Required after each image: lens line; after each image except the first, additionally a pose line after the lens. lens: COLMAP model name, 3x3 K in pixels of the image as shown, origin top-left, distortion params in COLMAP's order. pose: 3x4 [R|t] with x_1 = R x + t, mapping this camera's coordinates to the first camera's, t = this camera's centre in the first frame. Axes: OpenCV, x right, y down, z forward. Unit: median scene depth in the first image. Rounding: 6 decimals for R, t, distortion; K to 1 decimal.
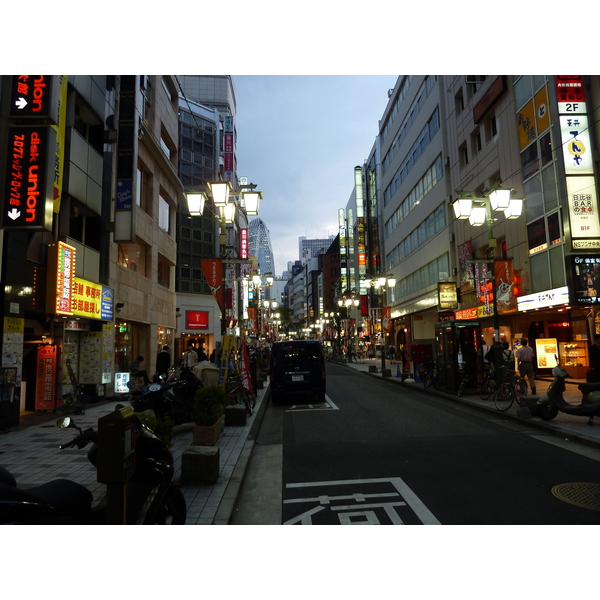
lens RADIAL K [[425.6, 0, 298.8], [0, 425.6, 298.6], [0, 0, 1]] dist [-0.000369, -0.000204]
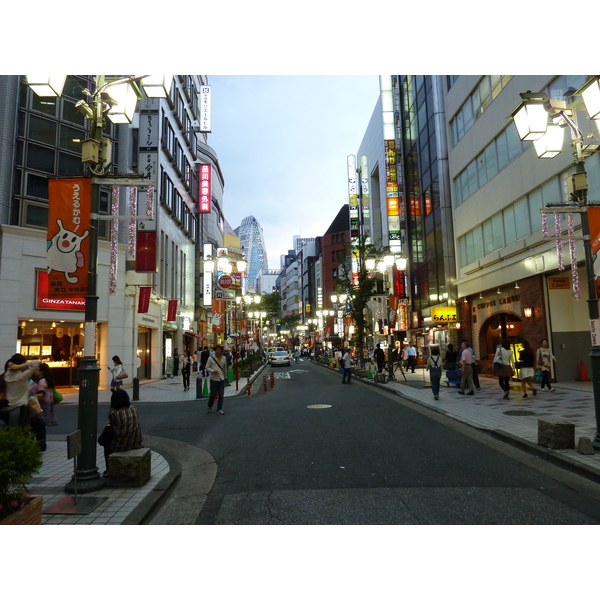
lens RADIAL K [[425.6, 0, 301.3], [0, 425.6, 300.1], [0, 0, 1]] dist [-0.000369, -0.000204]
pose [[0.999814, 0.001582, 0.019220, 0.002423], [-0.001582, 0.999999, -0.000012, 0.026760], [-0.019220, -0.000019, 0.999815, 0.240486]]
